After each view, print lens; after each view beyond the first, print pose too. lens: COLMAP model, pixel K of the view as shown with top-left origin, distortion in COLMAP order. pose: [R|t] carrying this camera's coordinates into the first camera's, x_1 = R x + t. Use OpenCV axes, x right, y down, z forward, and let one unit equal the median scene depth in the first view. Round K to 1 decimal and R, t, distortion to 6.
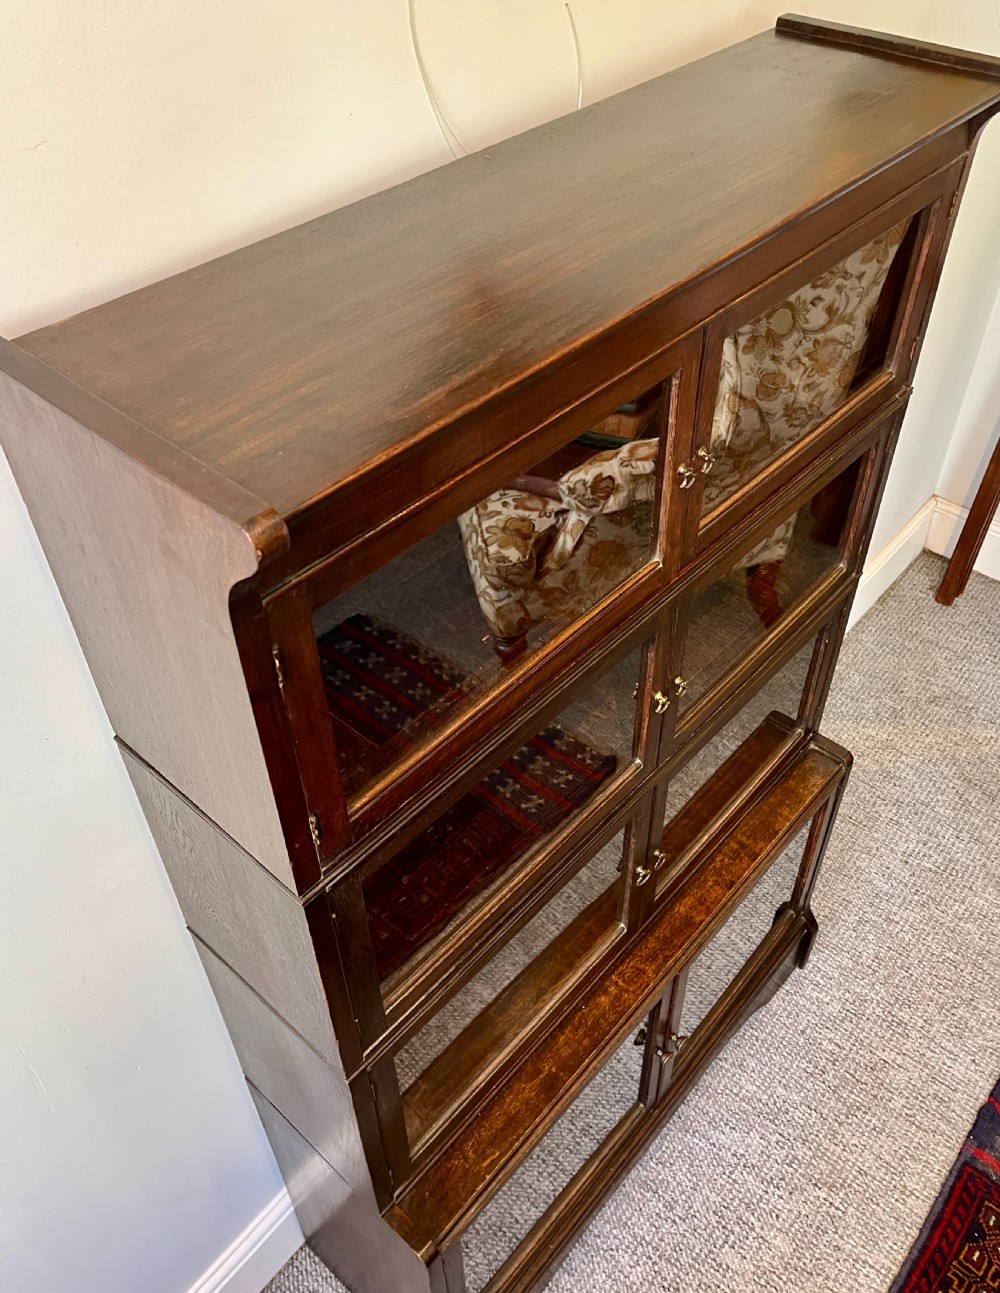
lens RADIAL K [[1058.5, 0, 503.0], [0, 1058.5, 645.6], [0, 0, 1]] dist [0.061015, -0.053374]
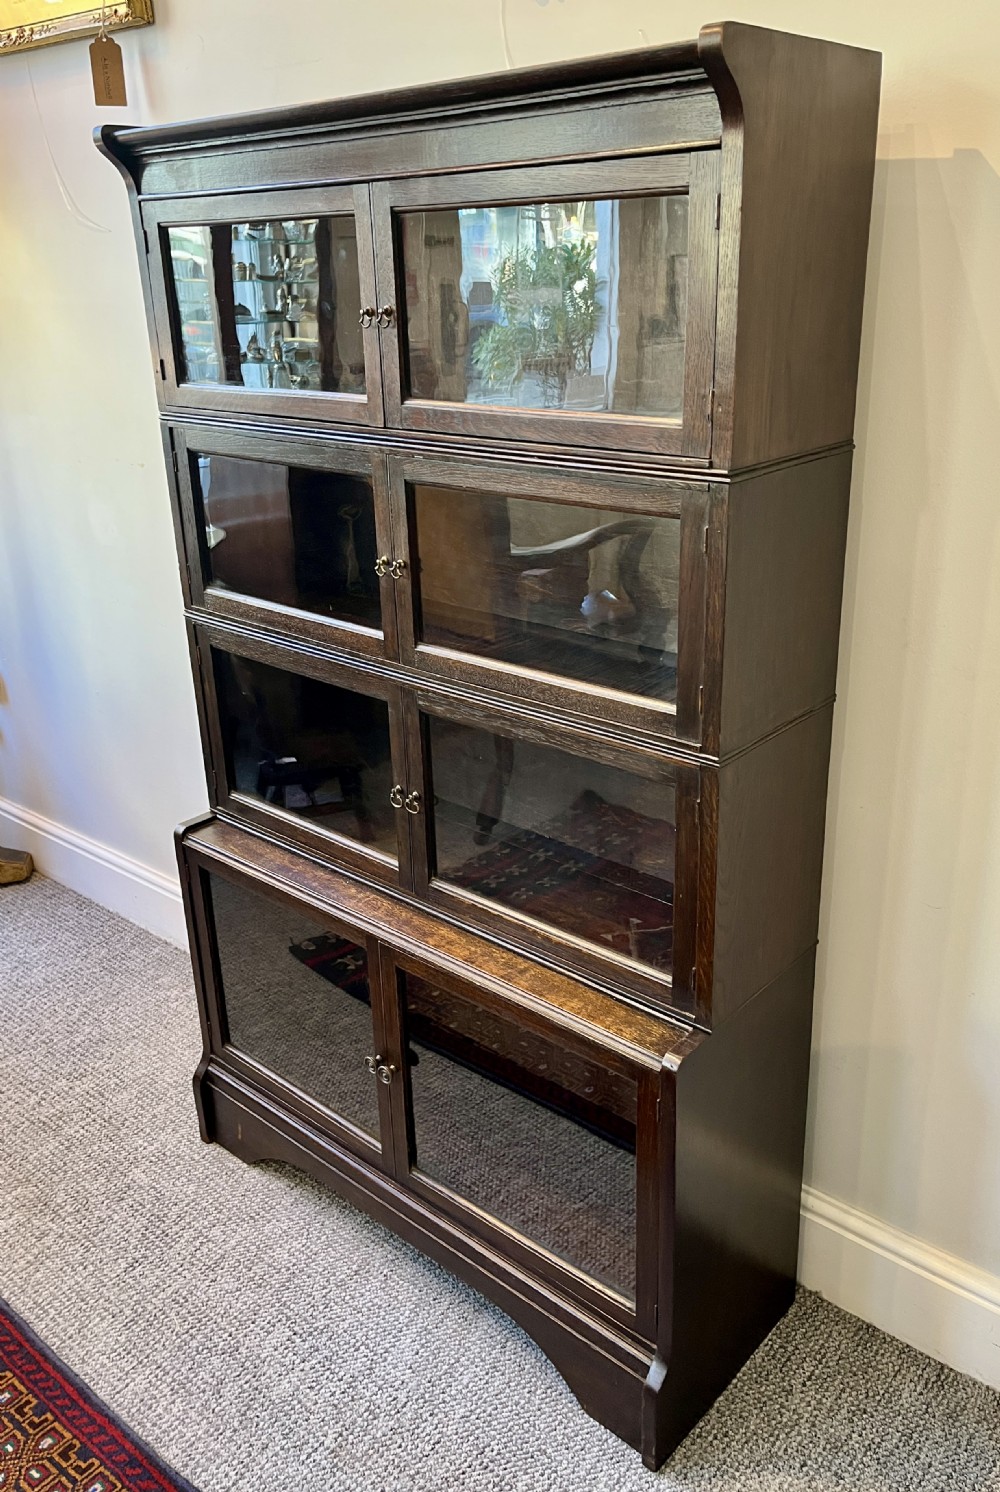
lens RADIAL K [[1187.8, 0, 540.4], [0, 1187.8, 747.1], [0, 0, 1]] dist [0.060594, -0.099228]
pose [[0.022072, 0.394592, -0.918591, 0.919102], [-0.676372, 0.682517, 0.276932, -0.185949], [0.736229, 0.615197, 0.281956, 0.562469]]
